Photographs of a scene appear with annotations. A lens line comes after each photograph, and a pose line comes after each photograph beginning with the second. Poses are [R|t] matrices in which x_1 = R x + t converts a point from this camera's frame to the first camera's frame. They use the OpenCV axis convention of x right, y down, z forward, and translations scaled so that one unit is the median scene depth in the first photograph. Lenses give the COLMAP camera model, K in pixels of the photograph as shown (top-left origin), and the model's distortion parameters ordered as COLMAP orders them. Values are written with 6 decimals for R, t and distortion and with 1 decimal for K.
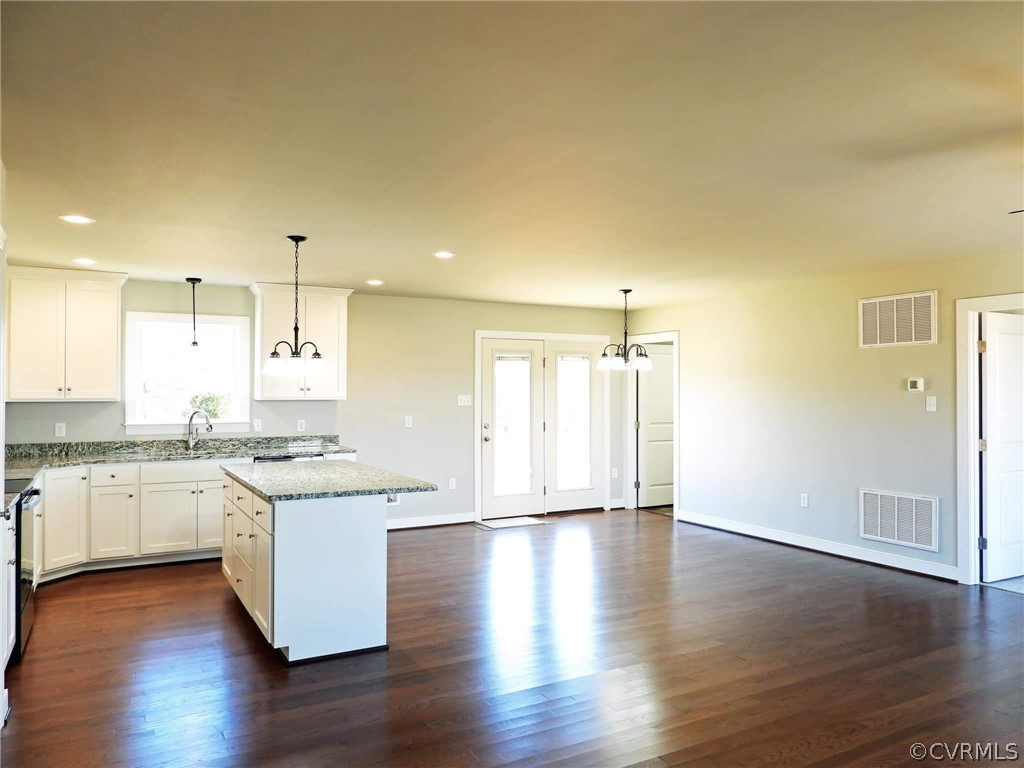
lens RADIAL K [[732.2, 0, 512.0], [0, 732.2, 384.0], [0, 0, 1]] dist [-0.023330, 0.010129]
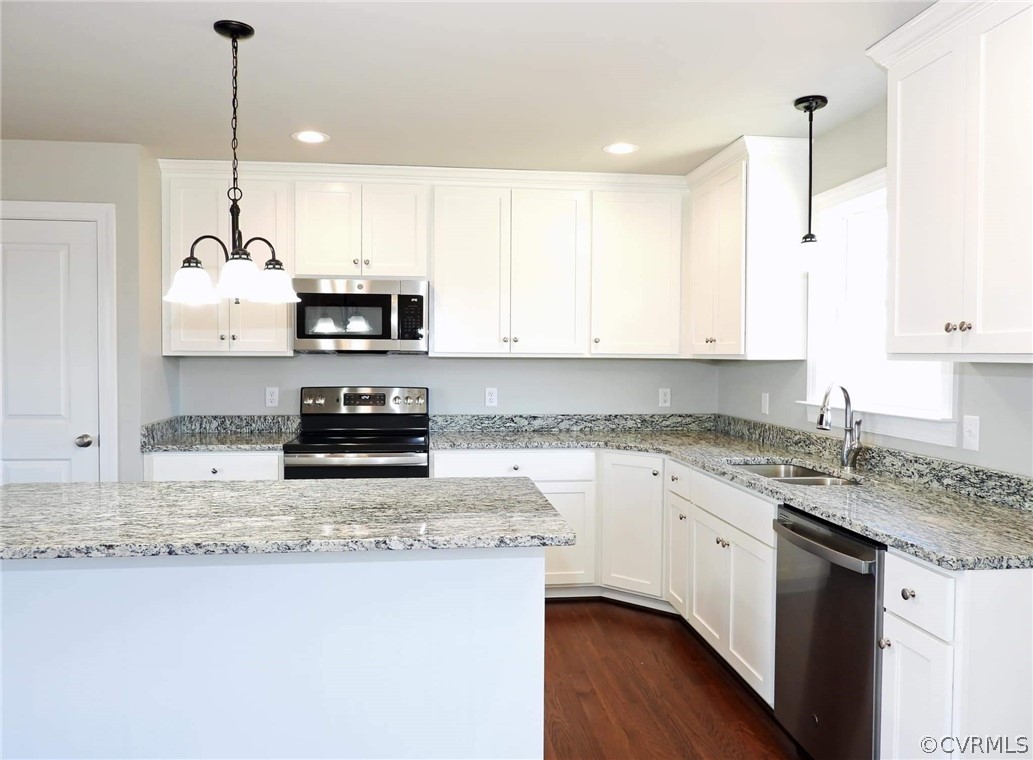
lens RADIAL K [[764.2, 0, 516.5], [0, 764.2, 380.0], [0, 0, 1]] dist [-0.014917, 0.000674]
pose [[-0.379592, 0.028440, -0.924717, 0.098168], [0.003151, 0.999561, 0.029448, 0.022381], [0.925148, 0.008264, -0.379515, 1.095156]]
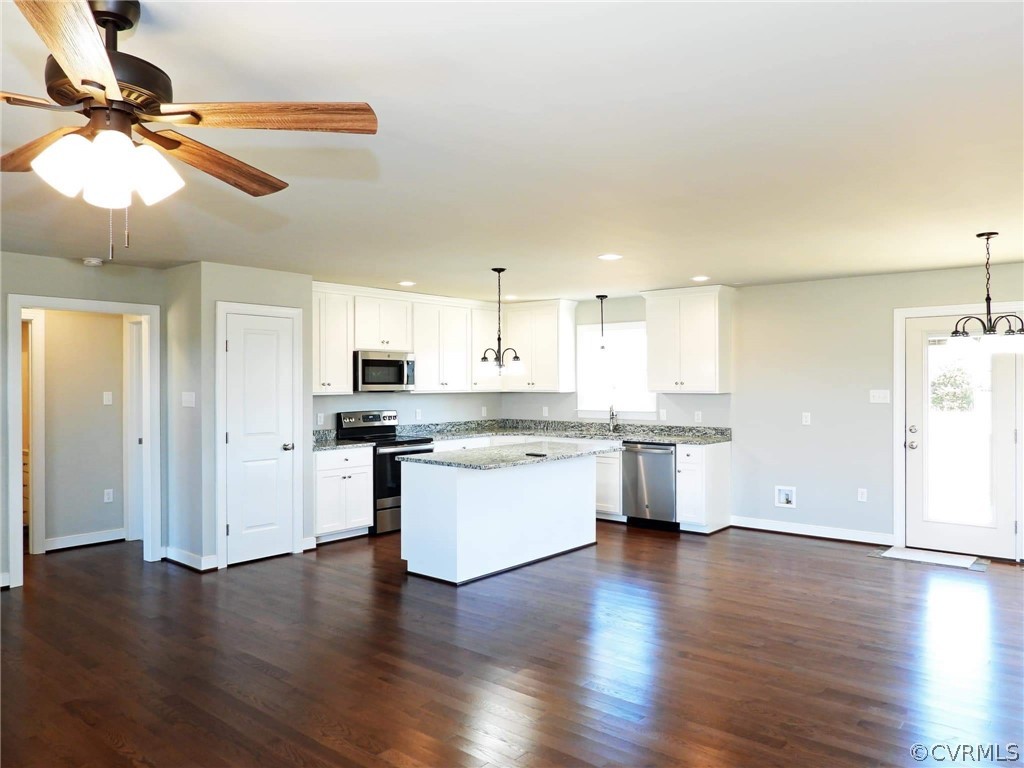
lens RADIAL K [[732.2, 0, 512.0], [0, 732.2, 384.0], [0, 0, 1]] dist [-0.023330, 0.010129]
pose [[0.354826, 0.002537, -0.934929, 0.744603], [0.011348, 0.999911, 0.007020, -0.002664], [0.934863, -0.013100, 0.354766, 0.439180]]
